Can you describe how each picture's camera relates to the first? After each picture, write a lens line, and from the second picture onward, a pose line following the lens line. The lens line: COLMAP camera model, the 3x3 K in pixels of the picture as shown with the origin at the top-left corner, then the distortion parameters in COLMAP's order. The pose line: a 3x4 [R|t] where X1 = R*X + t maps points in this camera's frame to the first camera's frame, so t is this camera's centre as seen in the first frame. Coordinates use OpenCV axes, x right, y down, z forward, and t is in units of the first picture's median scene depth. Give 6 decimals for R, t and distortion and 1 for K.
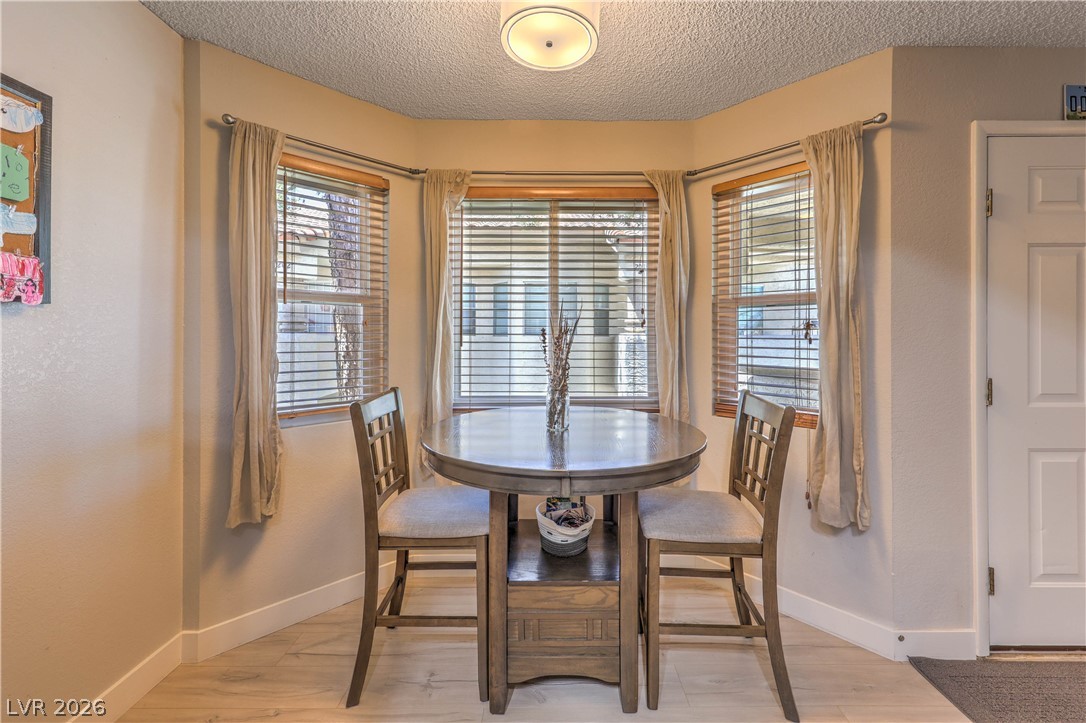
lens RADIAL K [[451.1, 0, 554.5], [0, 451.1, 338.7], [0, 0, 1]] dist [0.008137, -0.000879]
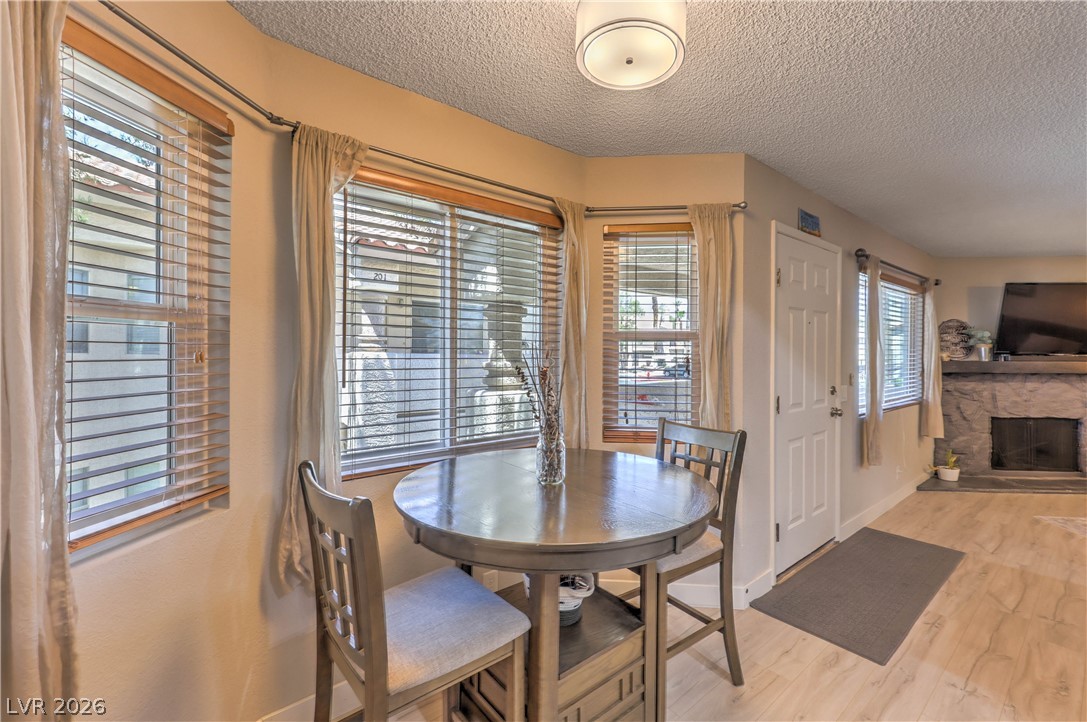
lens RADIAL K [[451.5, 0, 549.8], [0, 451.5, 356.5], [0, 0, 1]] dist [0.008137, -0.000879]
pose [[0.774715, -0.003491, 0.632301, -0.533984], [-0.002941, 0.999954, 0.009125, -0.051860], [-0.632304, -0.008929, 0.774669, 0.319471]]
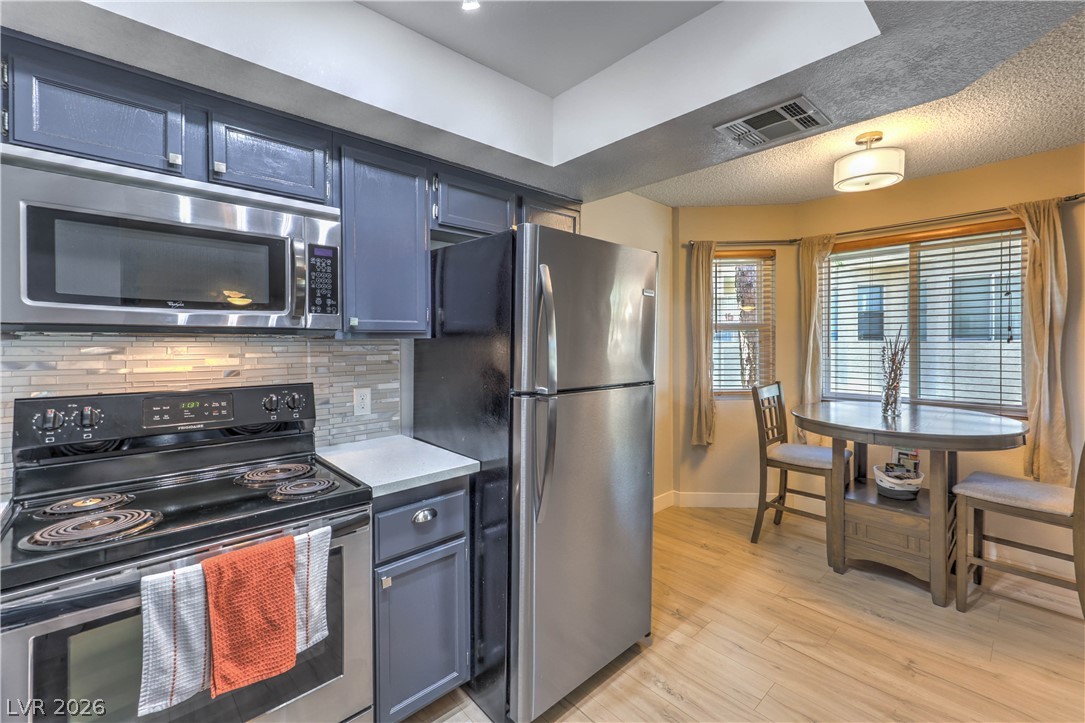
lens RADIAL K [[450.7, 0, 558.7], [0, 450.7, 346.2], [0, 0, 1]] dist [0.008137, -0.000879]
pose [[0.677756, 0.002577, -0.735282, 0.348995], [0.007561, 0.999917, 0.010474, -0.049643], [0.735248, -0.012658, 0.677680, -0.781773]]
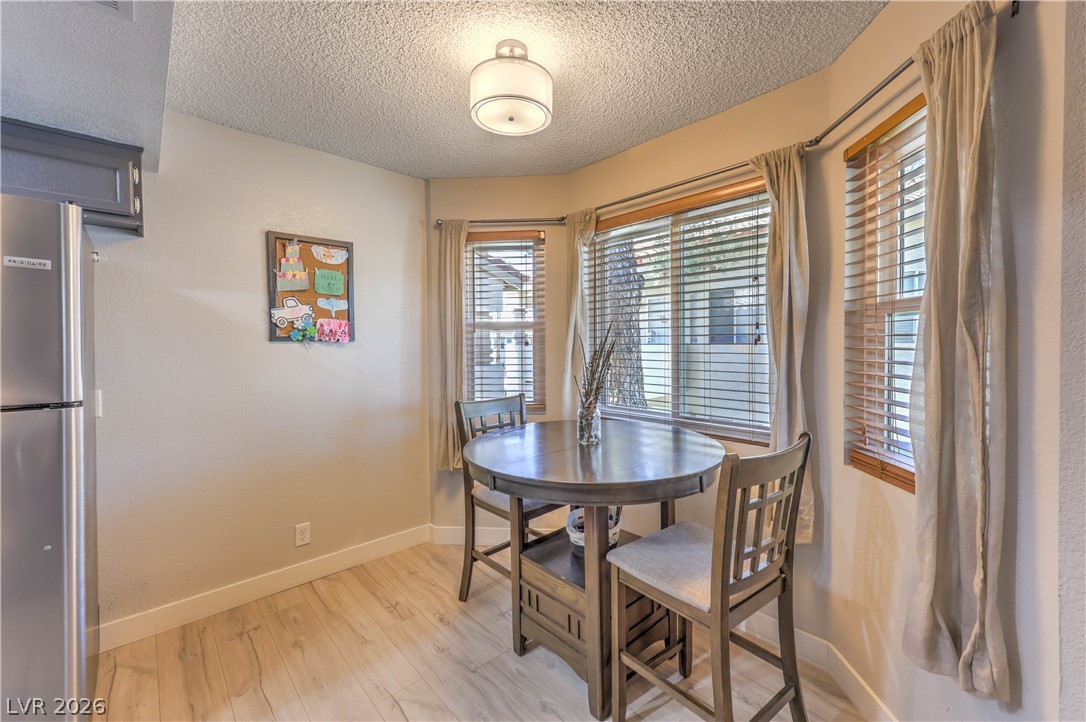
lens RADIAL K [[451.1, 0, 539.9], [0, 451.1, 348.3], [0, 0, 1]] dist [0.008137, -0.000879]
pose [[0.662163, 0.000643, -0.749360, 0.727556], [0.007922, 0.999938, 0.007858, -0.037477], [0.749318, -0.011140, 0.662116, 0.184683]]
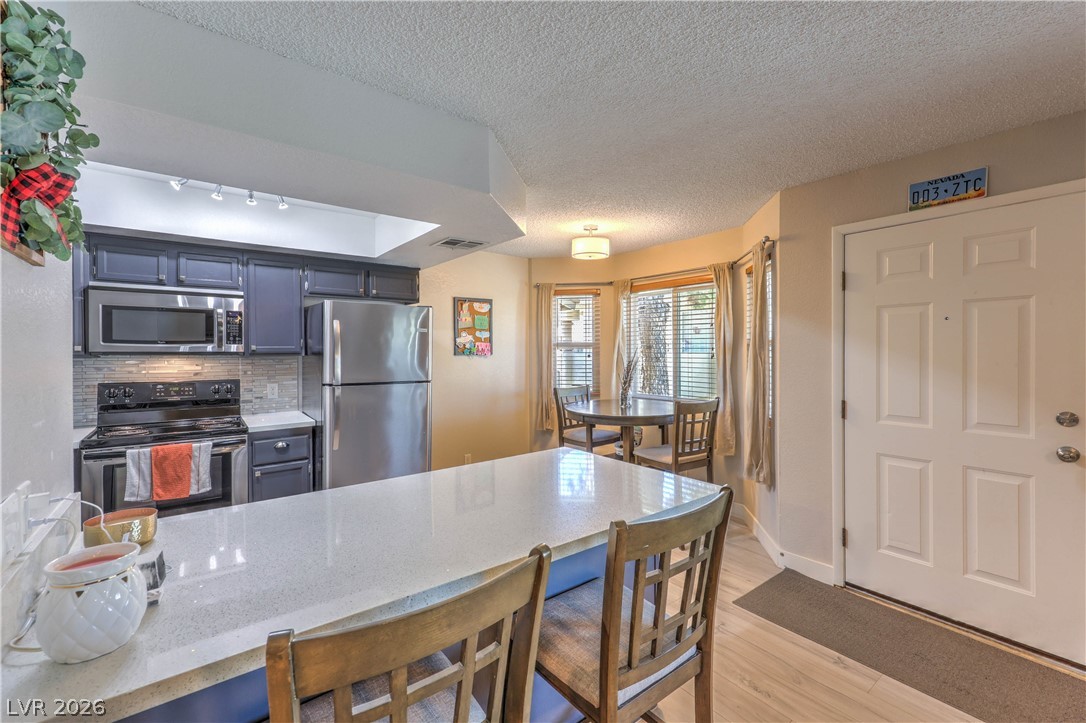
lens RADIAL K [[451.1, 0, 546.4], [0, 451.1, 357.1], [0, 0, 1]] dist [0.008137, -0.000879]
pose [[0.605529, 0.007919, -0.795784, 1.495868], [0.004778, 0.999896, 0.013586, -0.074474], [0.795809, -0.012029, 0.605428, -0.633912]]
